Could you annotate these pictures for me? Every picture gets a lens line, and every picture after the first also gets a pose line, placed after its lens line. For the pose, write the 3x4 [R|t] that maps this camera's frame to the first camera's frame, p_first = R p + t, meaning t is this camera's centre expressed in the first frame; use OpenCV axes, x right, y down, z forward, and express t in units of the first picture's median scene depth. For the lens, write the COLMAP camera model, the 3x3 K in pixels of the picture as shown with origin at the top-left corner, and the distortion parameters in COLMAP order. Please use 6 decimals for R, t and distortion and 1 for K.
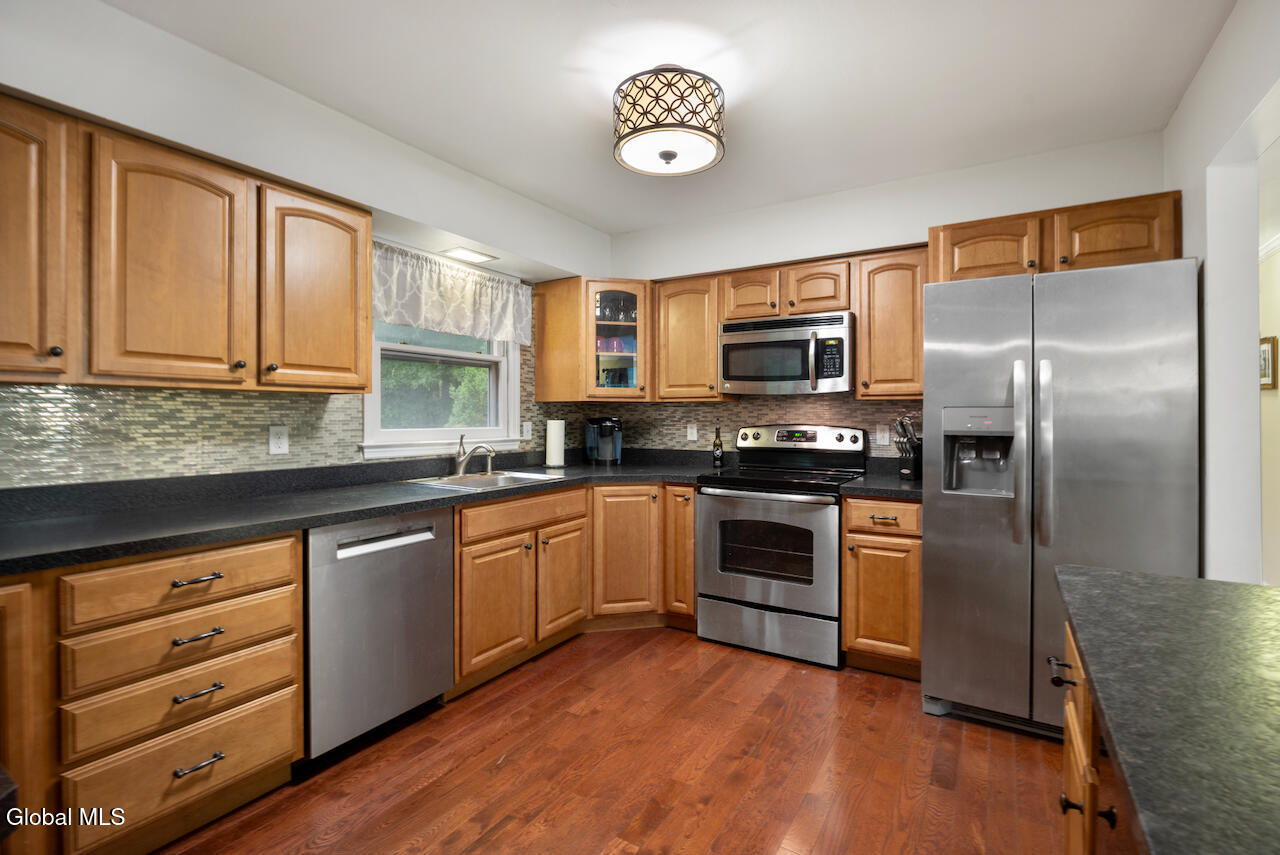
lens RADIAL K [[585.0, 0, 594.2], [0, 585.0, 418.4], [0, 0, 1]] dist [-0.019792, -0.000076]
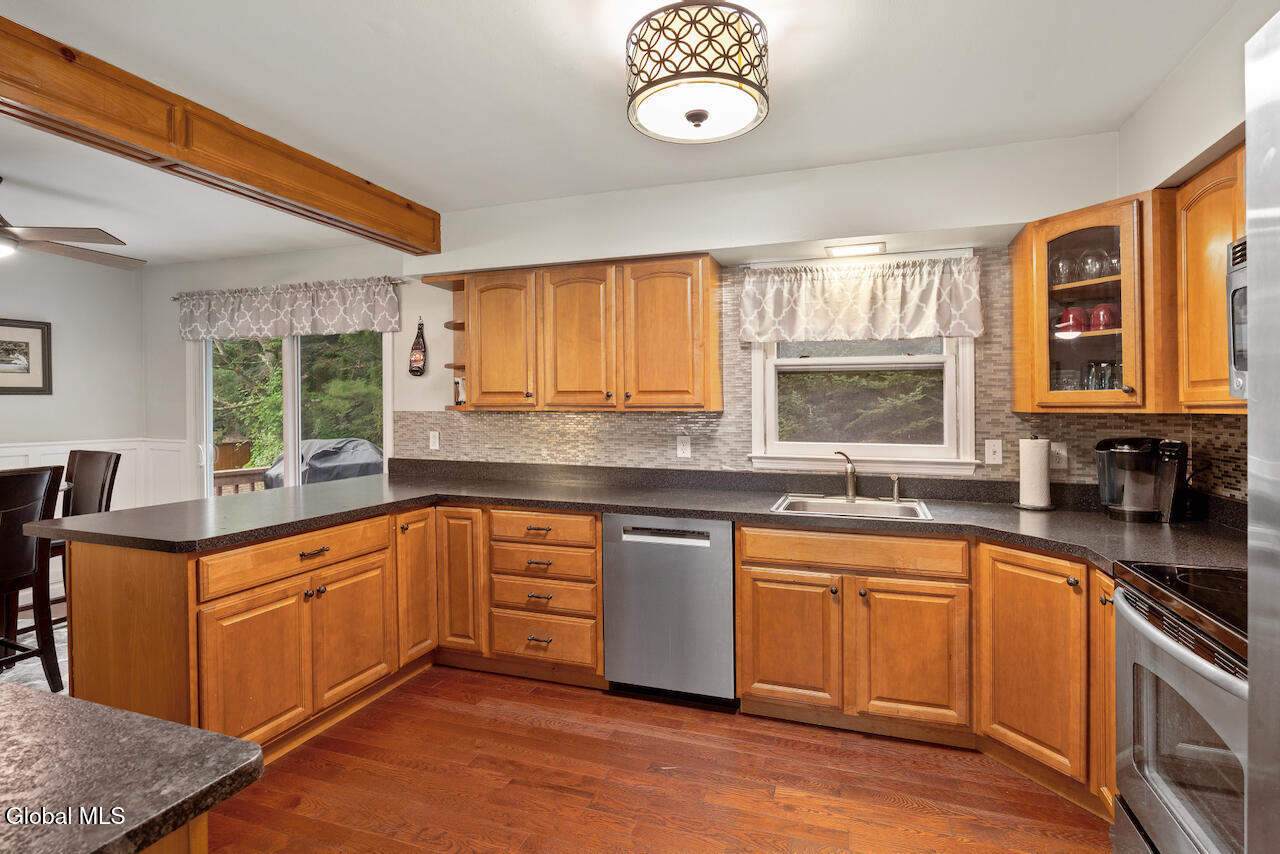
lens RADIAL K [[551.9, 0, 606.5], [0, 551.9, 421.7], [0, 0, 1]] dist [-0.014863, -0.000219]
pose [[0.264268, 0.011741, -0.964378, 0.582566], [-0.004642, 0.999930, 0.010902, -0.030978], [0.964438, 0.001595, 0.264304, 0.496352]]
